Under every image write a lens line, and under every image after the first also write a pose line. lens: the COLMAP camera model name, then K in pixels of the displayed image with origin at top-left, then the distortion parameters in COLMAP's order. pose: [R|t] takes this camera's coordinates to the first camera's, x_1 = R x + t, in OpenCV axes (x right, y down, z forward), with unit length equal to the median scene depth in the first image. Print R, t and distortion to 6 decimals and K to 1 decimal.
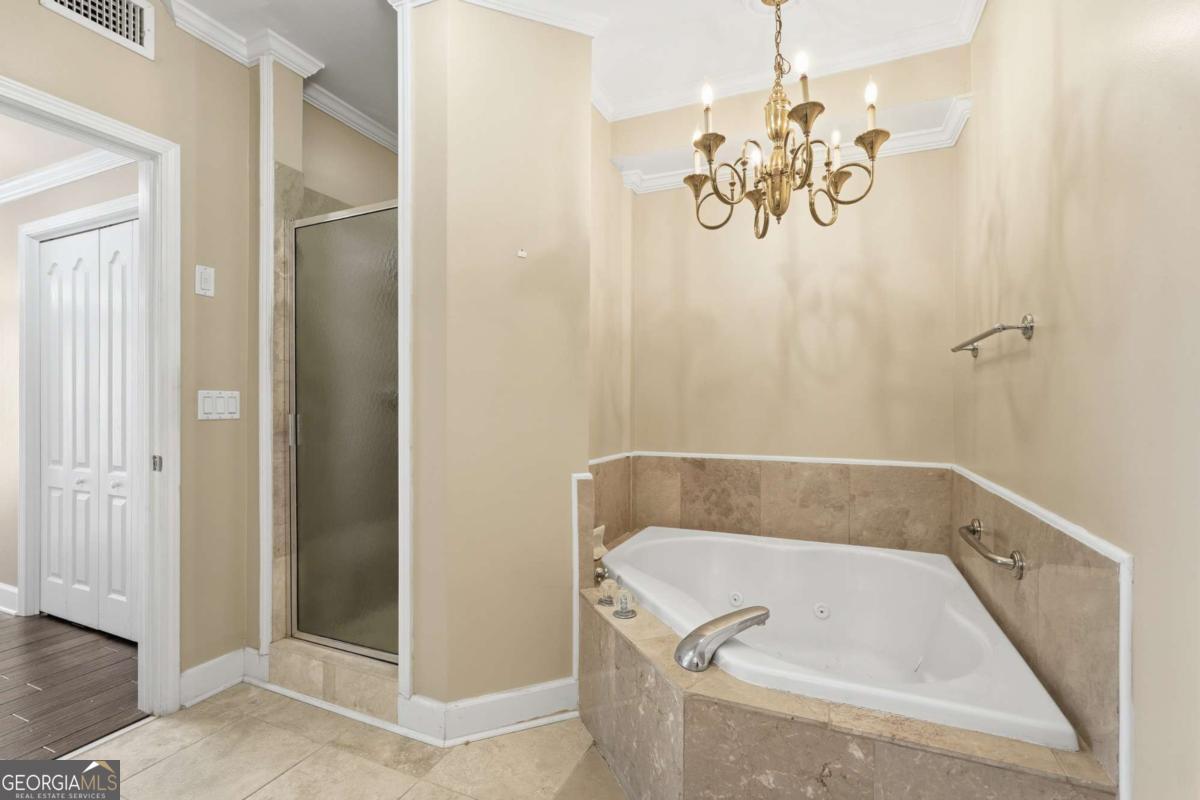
lens RADIAL K [[540.2, 0, 605.5], [0, 540.2, 399.5], [0, 0, 1]] dist [-0.018782, 0.009139]
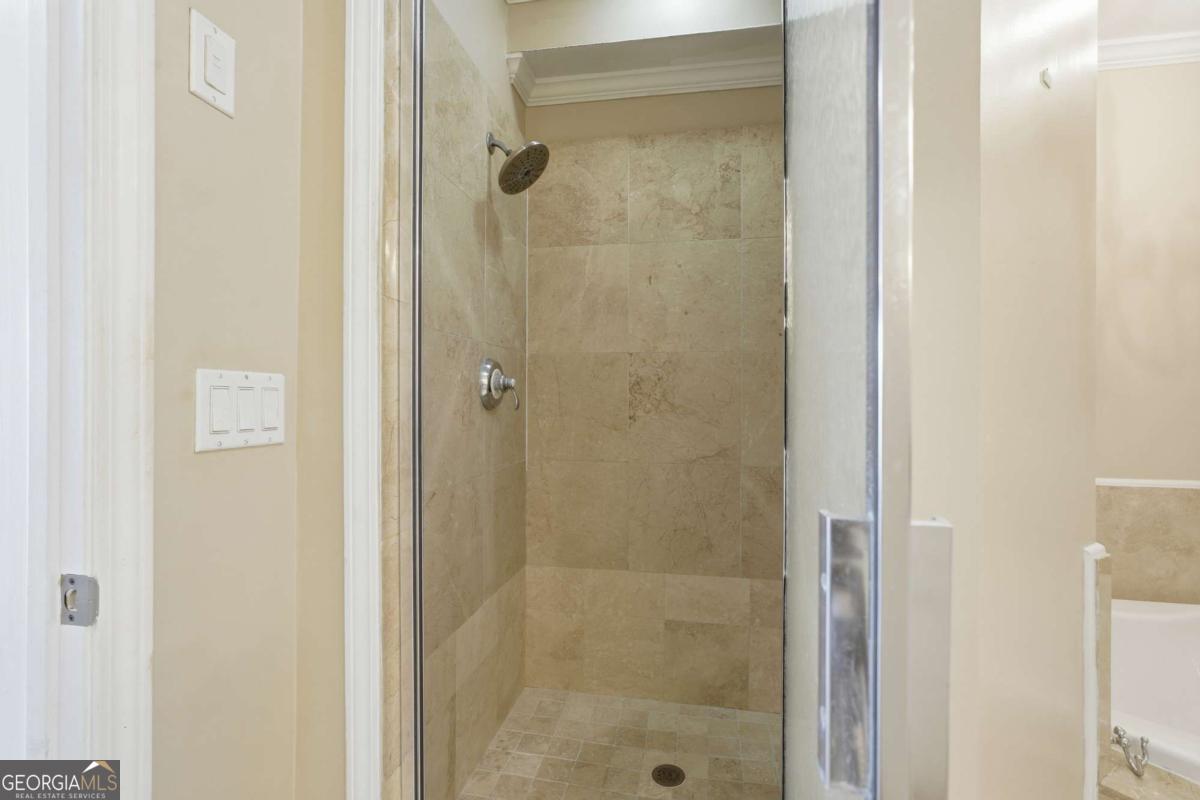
lens RADIAL K [[540.2, 0, 605.5], [0, 540.2, 399.5], [0, 0, 1]] dist [-0.018782, 0.009139]
pose [[0.973535, 0.002147, 0.228526, -0.563988], [-0.003199, 0.999986, 0.004235, 0.001196], [-0.228514, -0.004854, 0.973528, 0.580420]]
